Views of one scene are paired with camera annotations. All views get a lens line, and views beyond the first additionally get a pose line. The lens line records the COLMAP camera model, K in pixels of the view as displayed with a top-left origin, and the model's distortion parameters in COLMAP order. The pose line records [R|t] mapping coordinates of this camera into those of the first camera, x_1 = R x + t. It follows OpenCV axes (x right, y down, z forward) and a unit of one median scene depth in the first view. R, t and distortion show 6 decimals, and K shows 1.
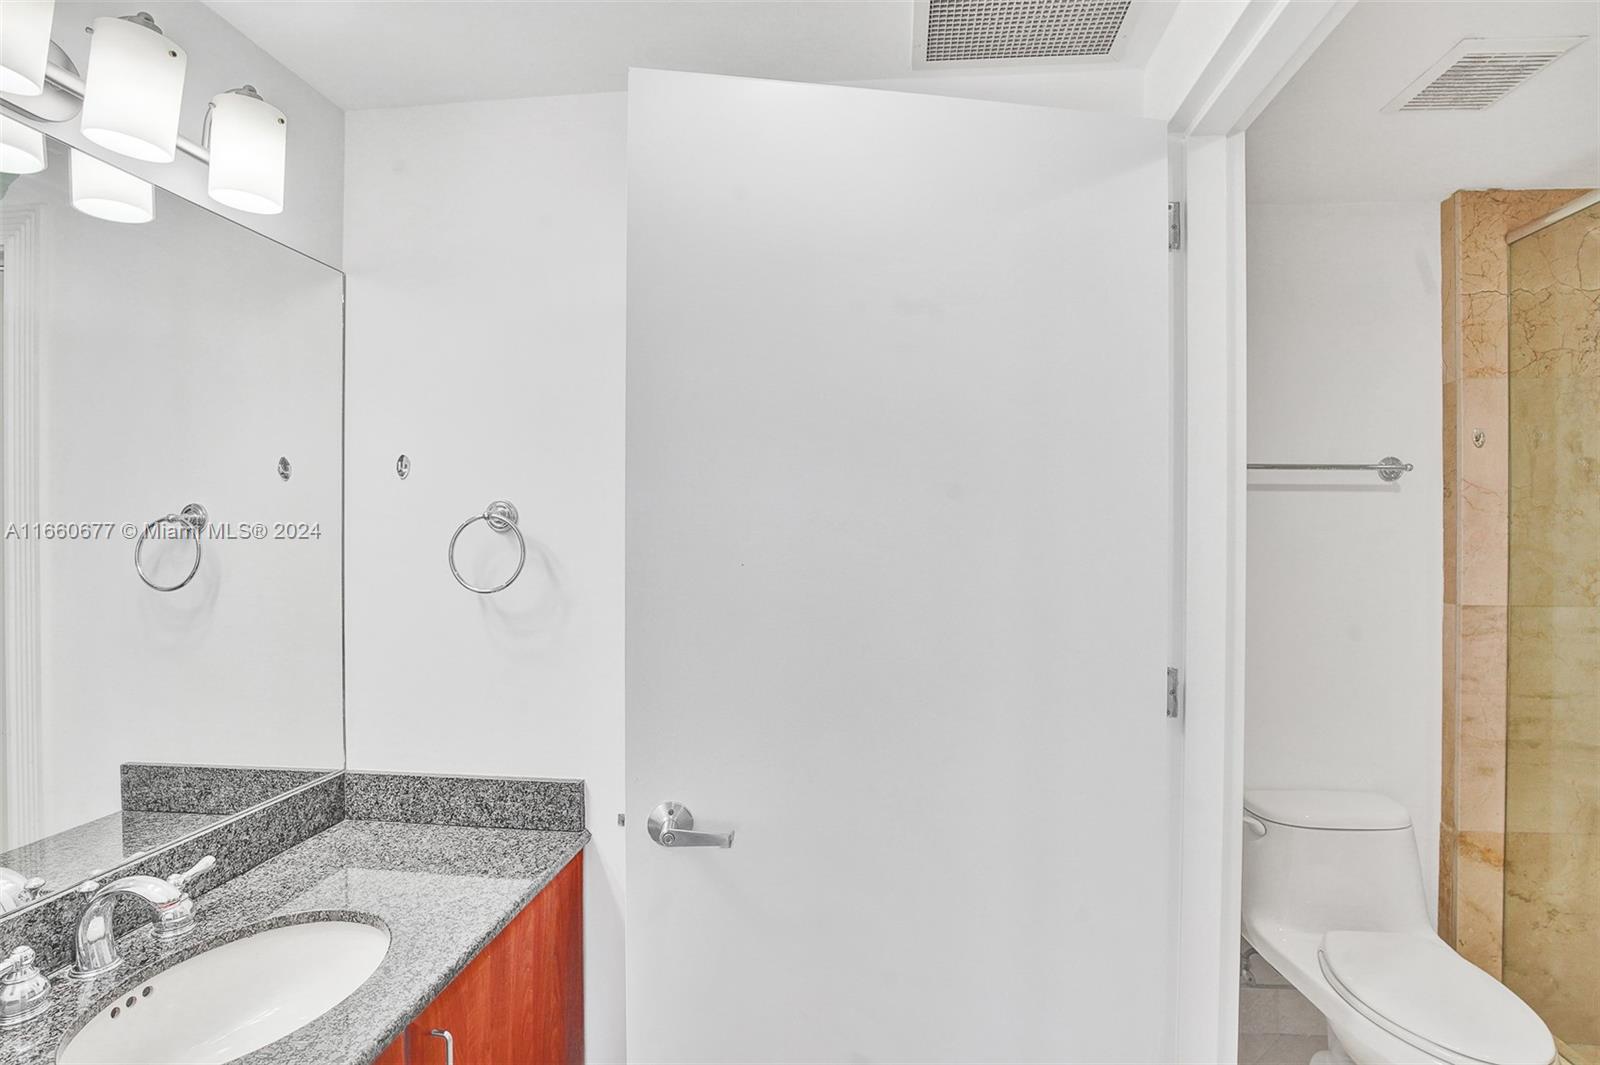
lens RADIAL K [[763.6, 0, 810.8], [0, 763.6, 532.9], [0, 0, 1]] dist [-0.023938, 0.005099]
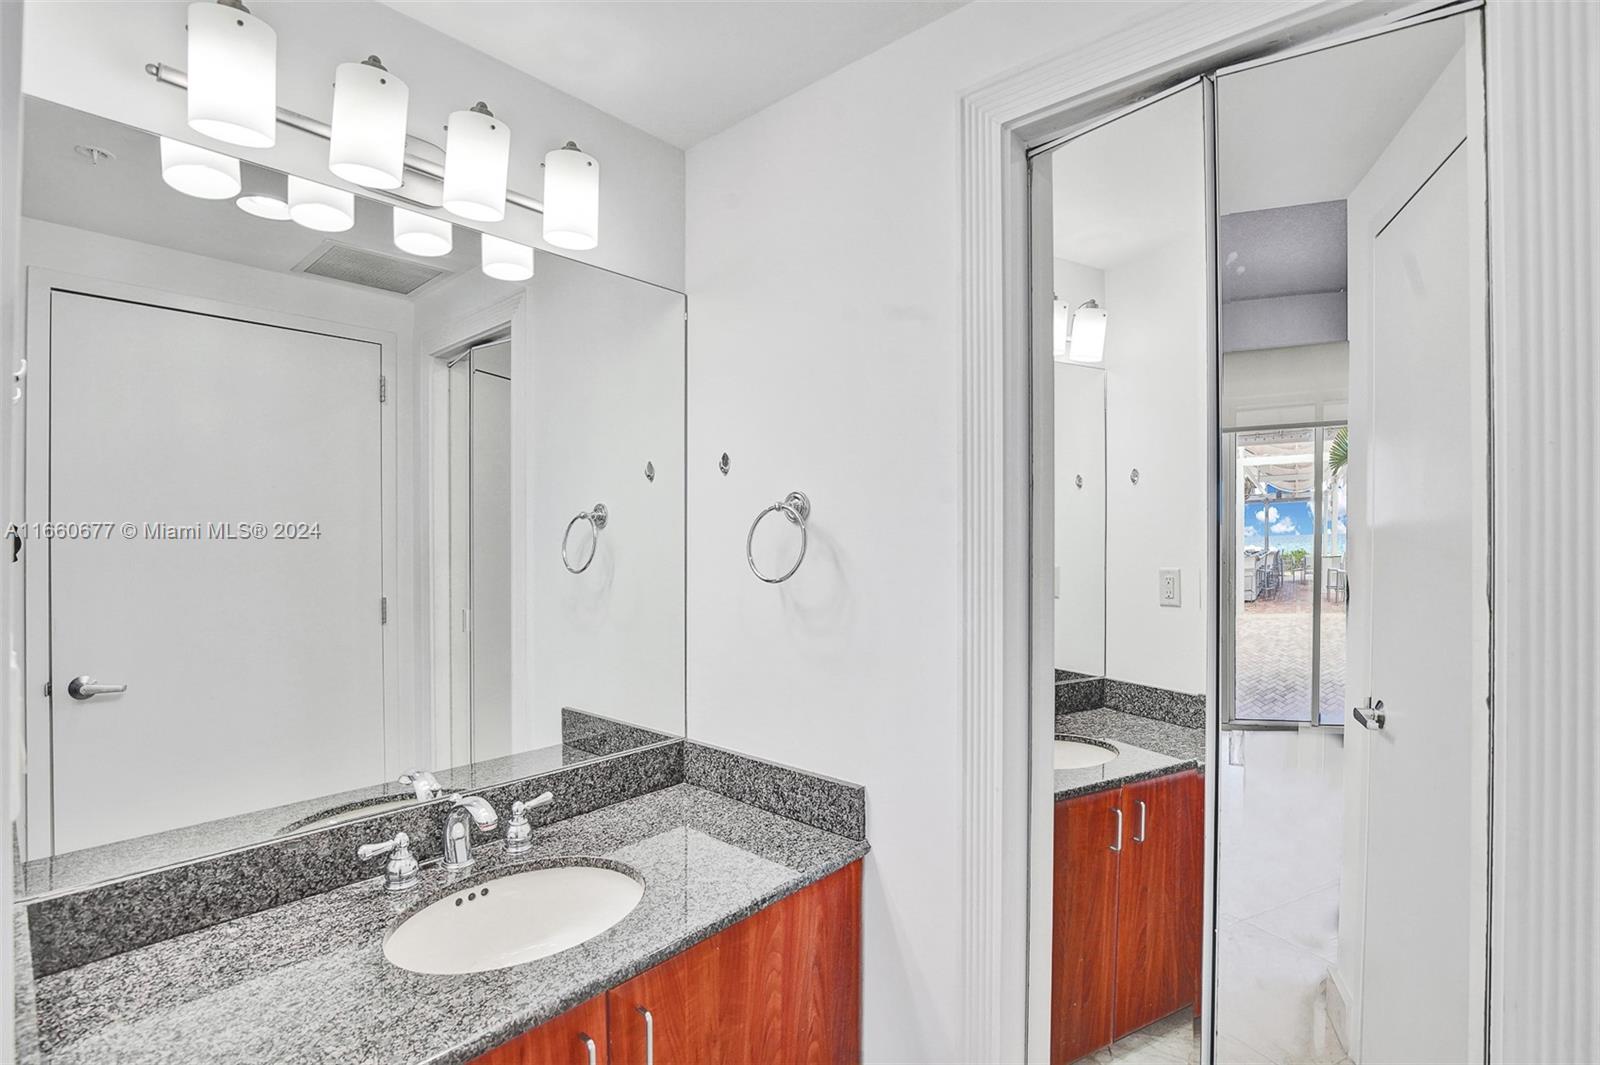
lens RADIAL K [[748.5, 0, 809.0], [0, 748.5, 533.9], [0, 0, 1]] dist [-0.032725, 0.006771]
pose [[0.817982, -0.004539, -0.575226, 0.176868], [0.000231, 0.999971, -0.007563, 0.021791], [0.575244, 0.006054, 0.817959, 0.212318]]
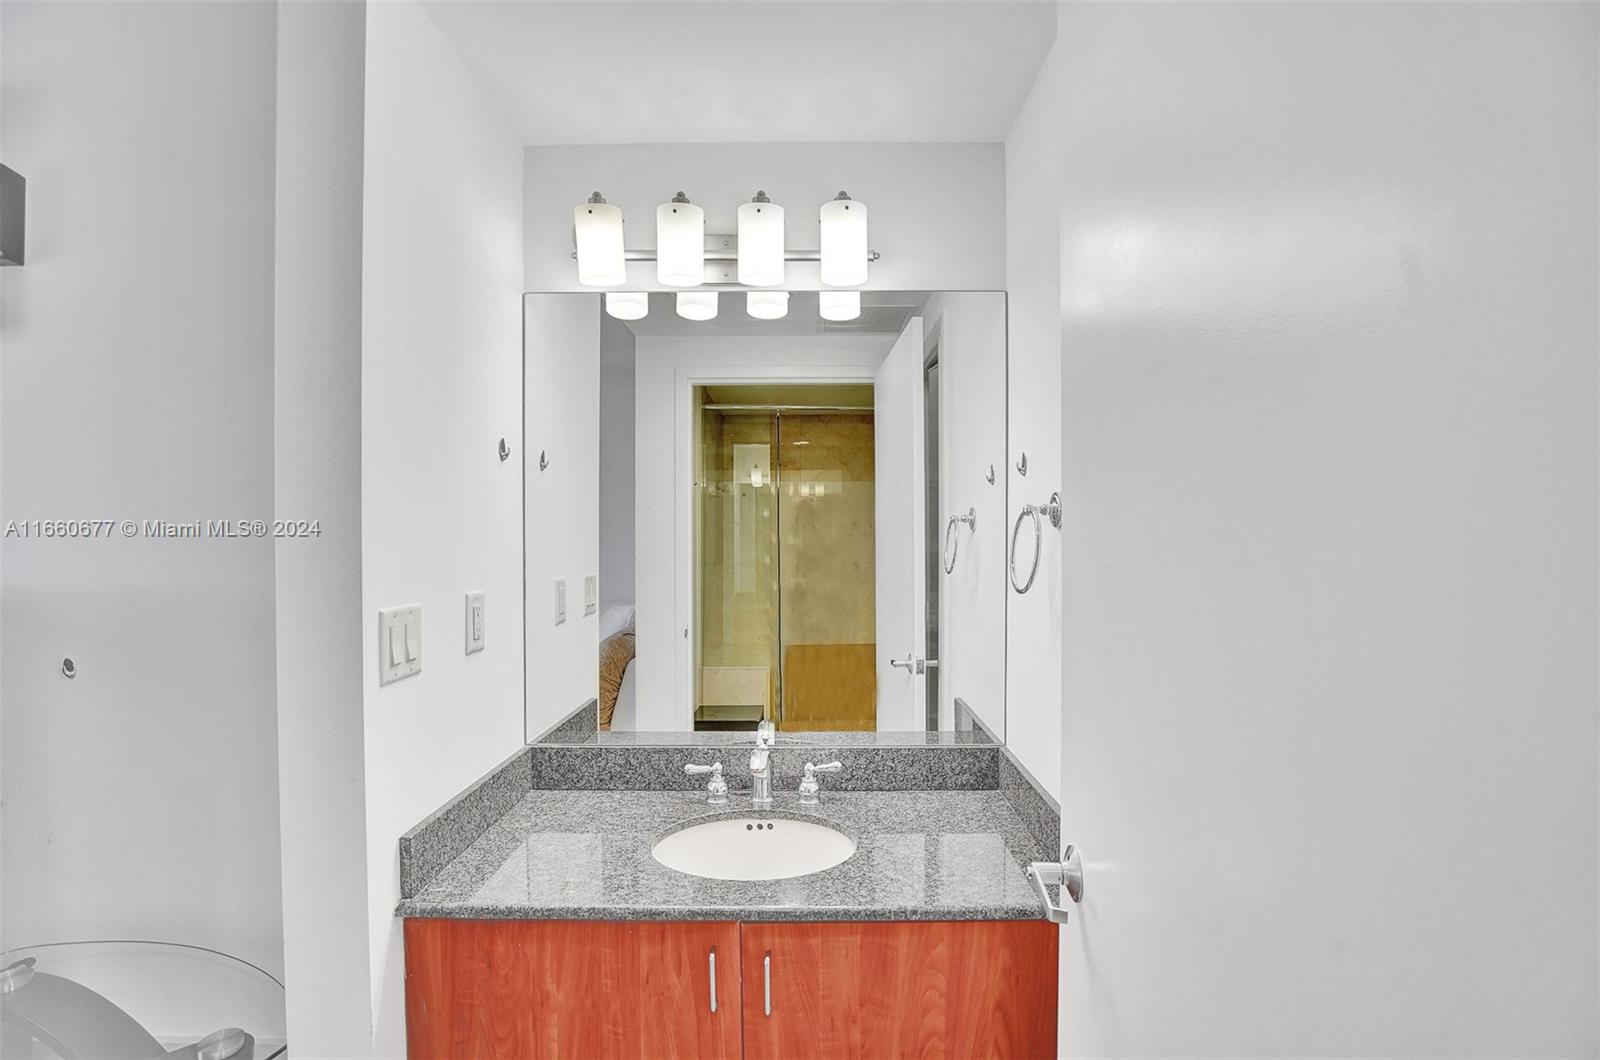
lens RADIAL K [[748.5, 0, 809.2], [0, 748.5, 537.0], [0, 0, 1]] dist [-0.032725, 0.006771]
pose [[0.109377, 0.010565, -0.993944, 0.444166], [-0.001349, 0.999944, 0.010480, 0.000397], [0.993999, 0.000194, 0.109385, 0.632867]]
